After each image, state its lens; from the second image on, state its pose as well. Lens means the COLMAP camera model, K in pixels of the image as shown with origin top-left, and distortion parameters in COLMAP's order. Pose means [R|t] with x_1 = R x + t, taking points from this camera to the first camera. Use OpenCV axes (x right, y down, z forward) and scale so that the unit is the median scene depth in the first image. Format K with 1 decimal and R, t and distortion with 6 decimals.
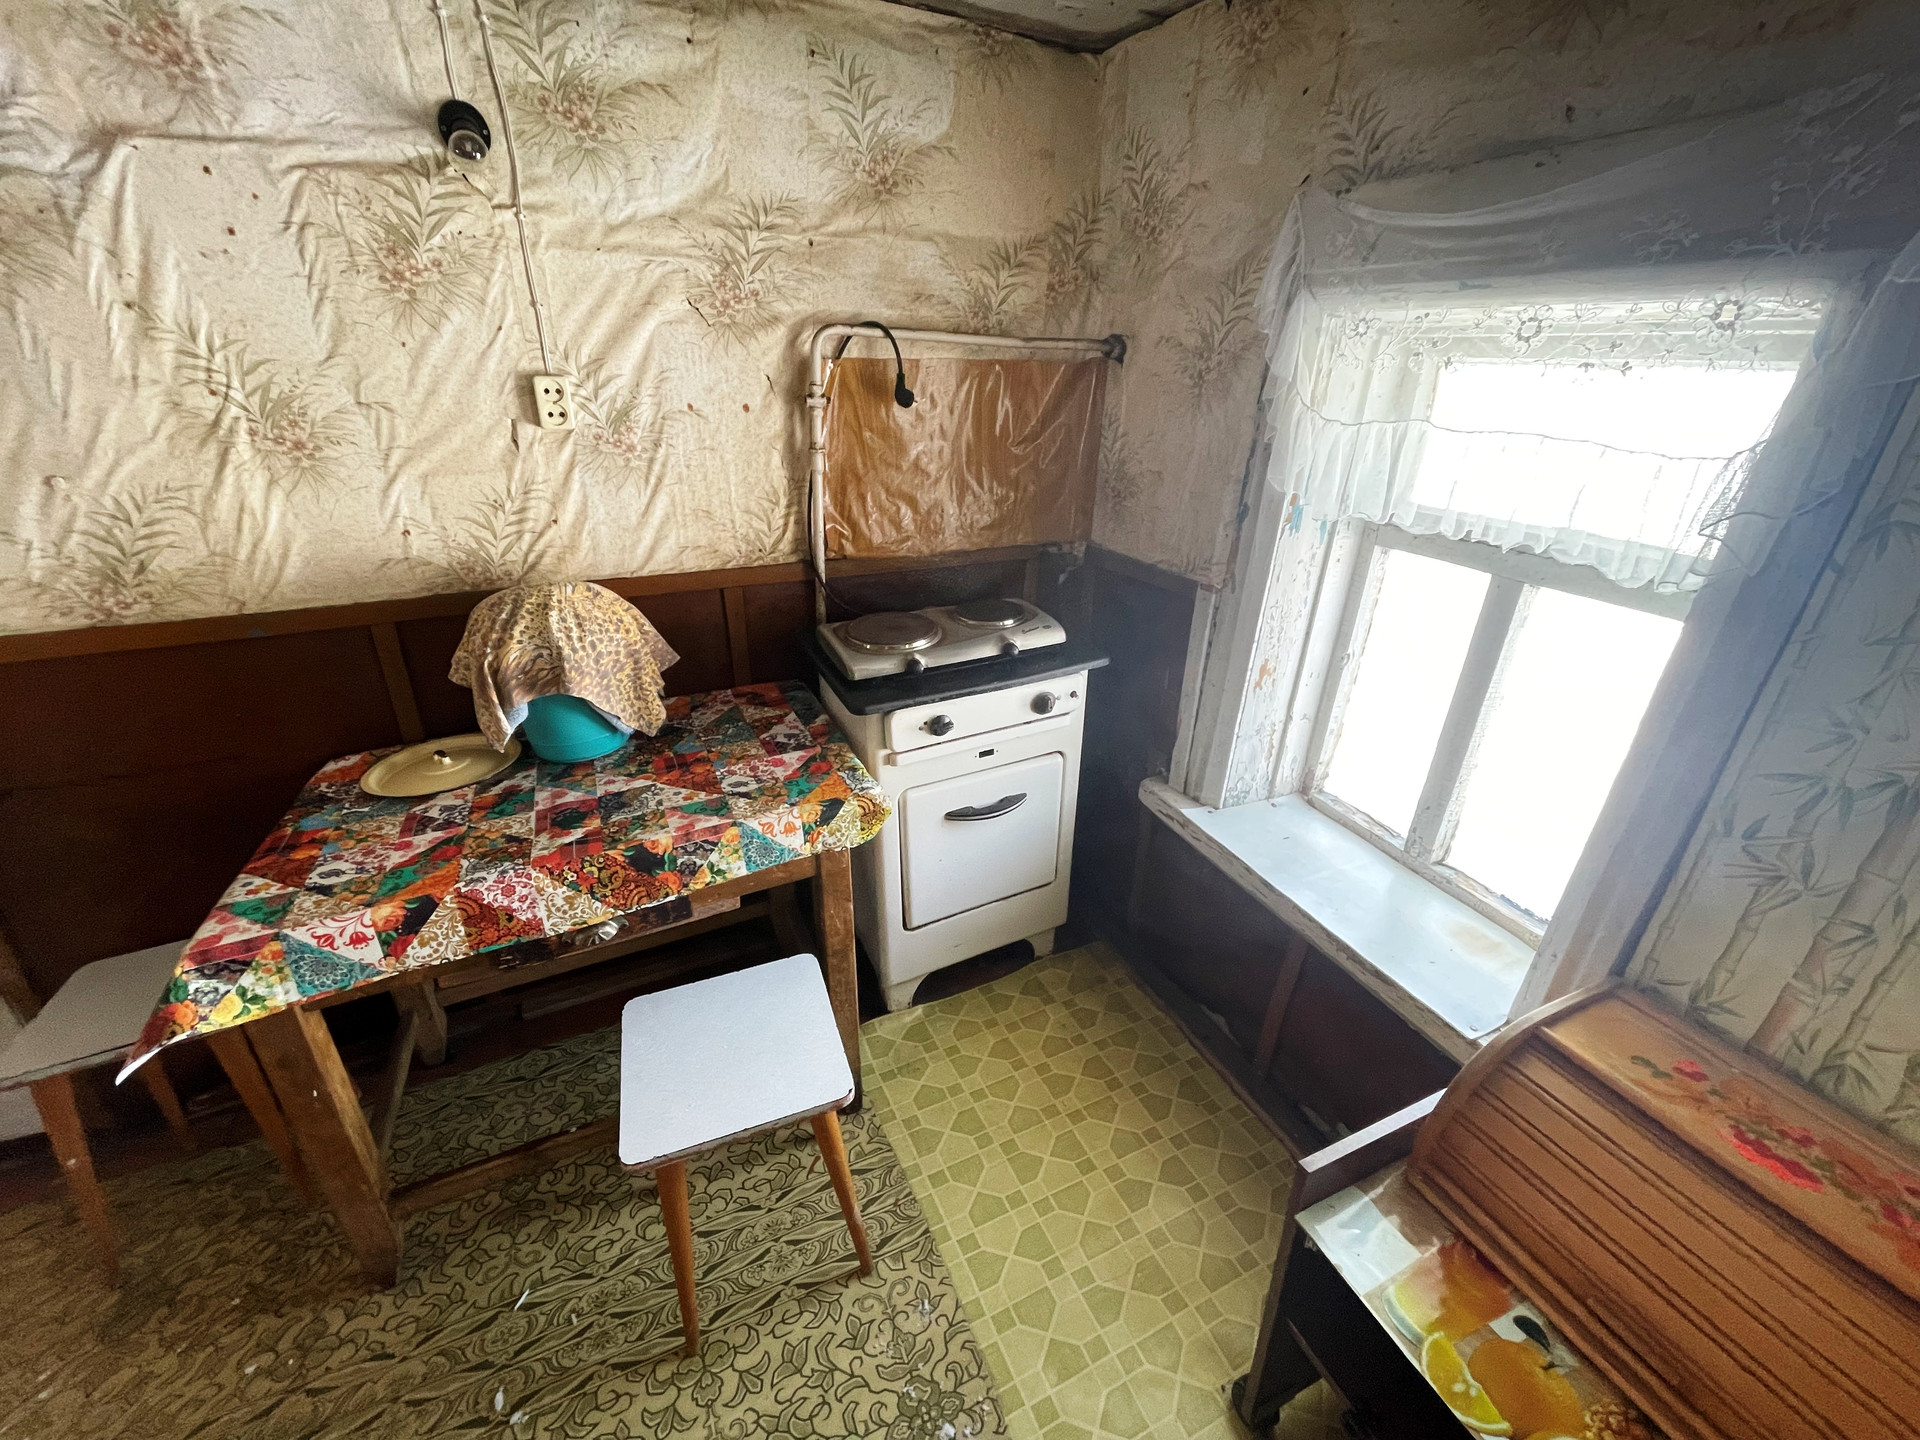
lens RADIAL K [[765.9, 0, 963.5], [0, 765.9, 714.9], [0, 0, 1]] dist [-0.011519, -0.000050]
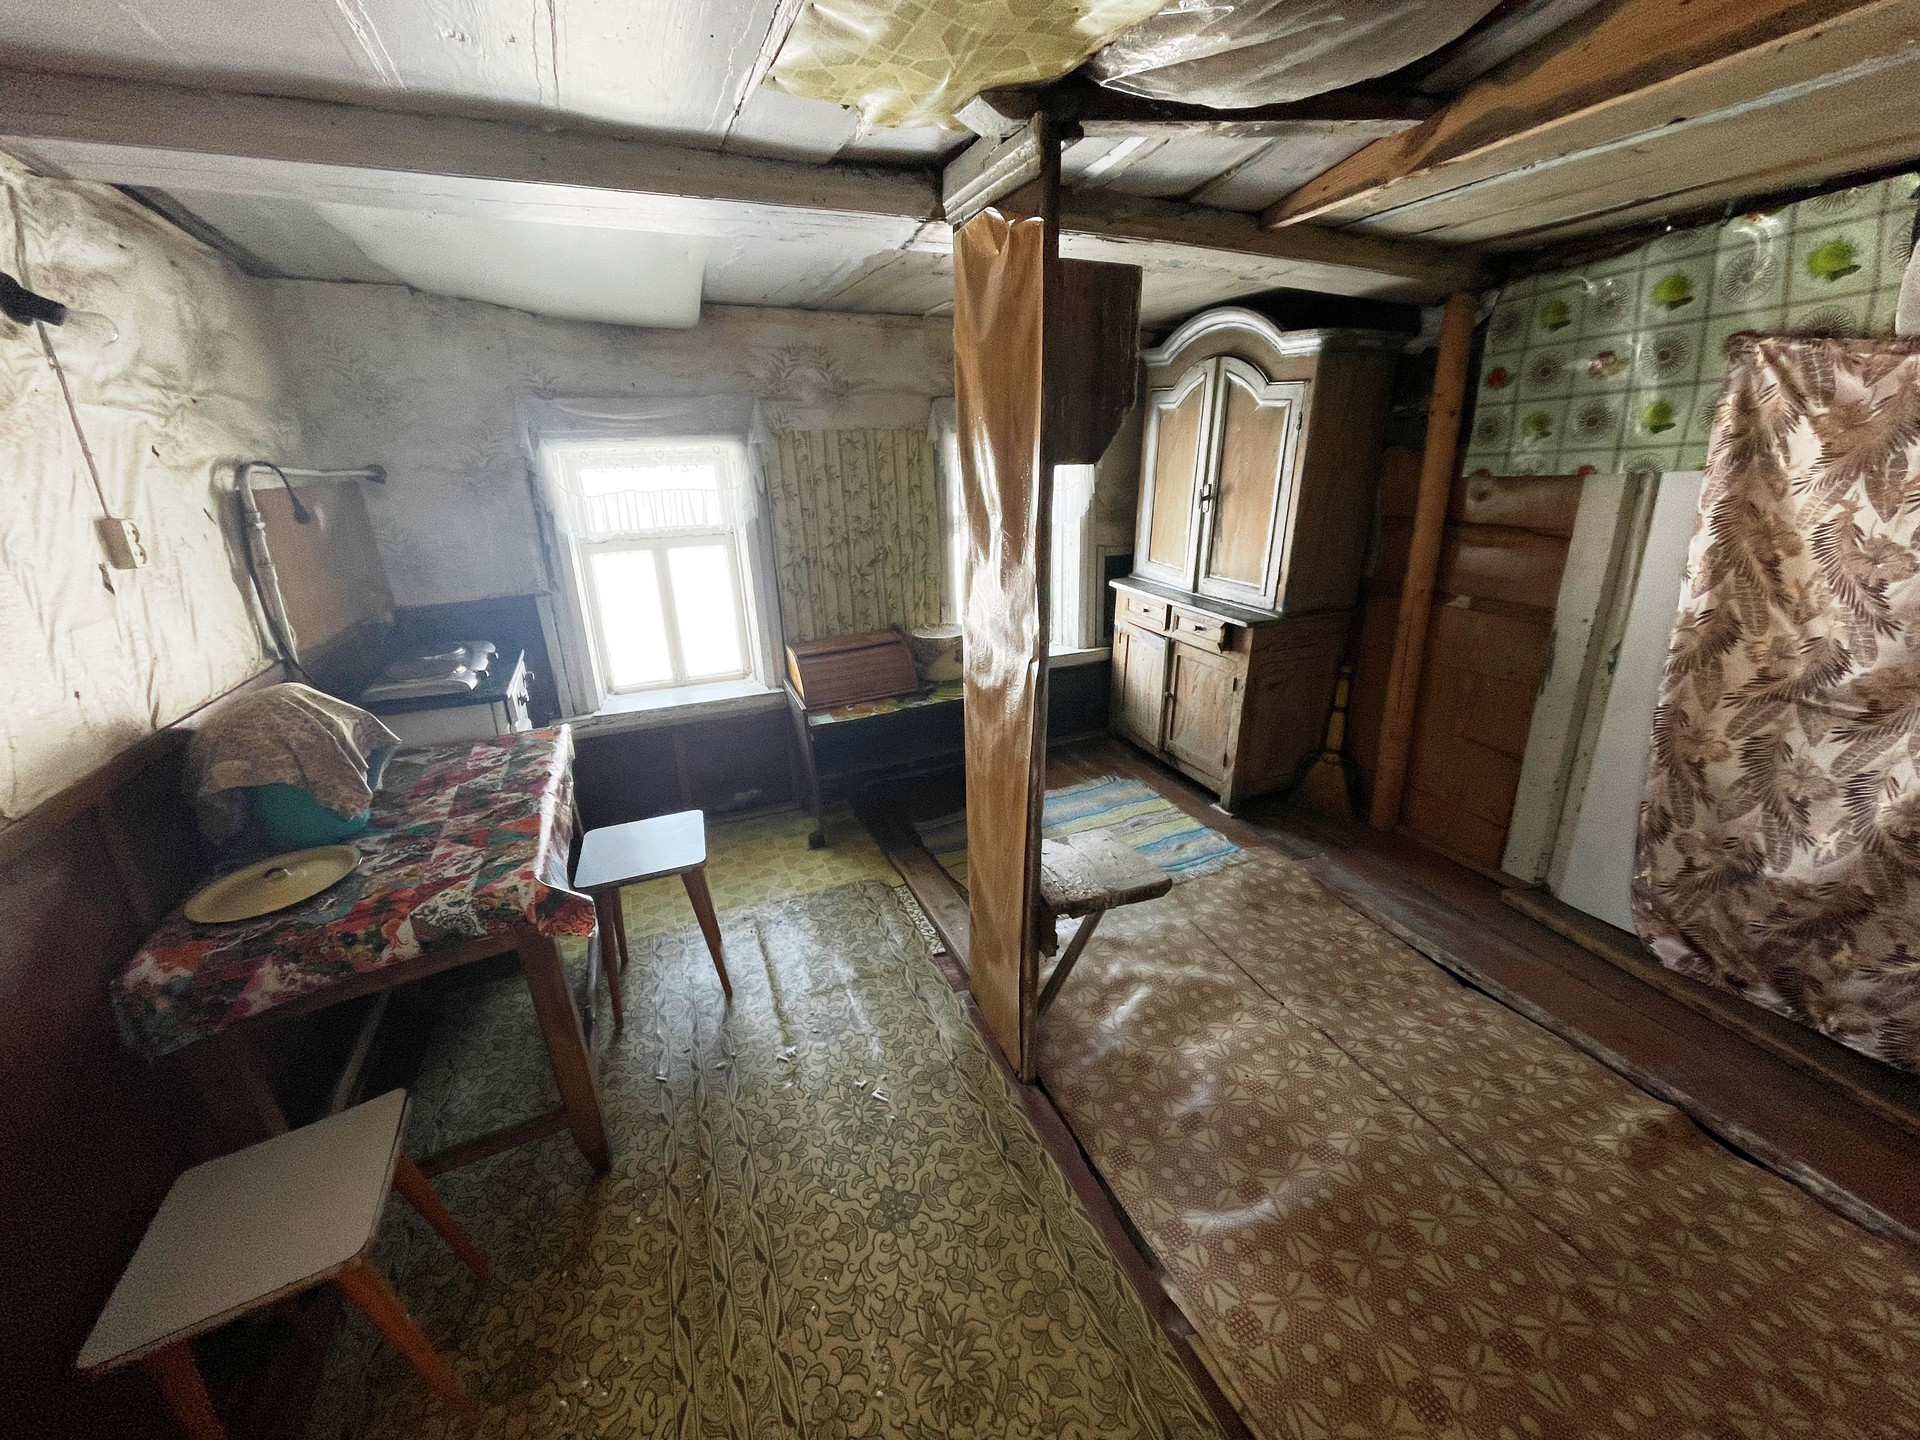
lens RADIAL K [[765.9, 0, 963.5], [0, 765.9, 714.9], [0, 0, 1]] dist [-0.011519, -0.000050]
pose [[0.028890, -0.341431, 0.939463, -1.612307], [0.454672, 0.841488, 0.291841, -0.003192], [-0.890190, 0.418716, 0.179550, -0.089861]]
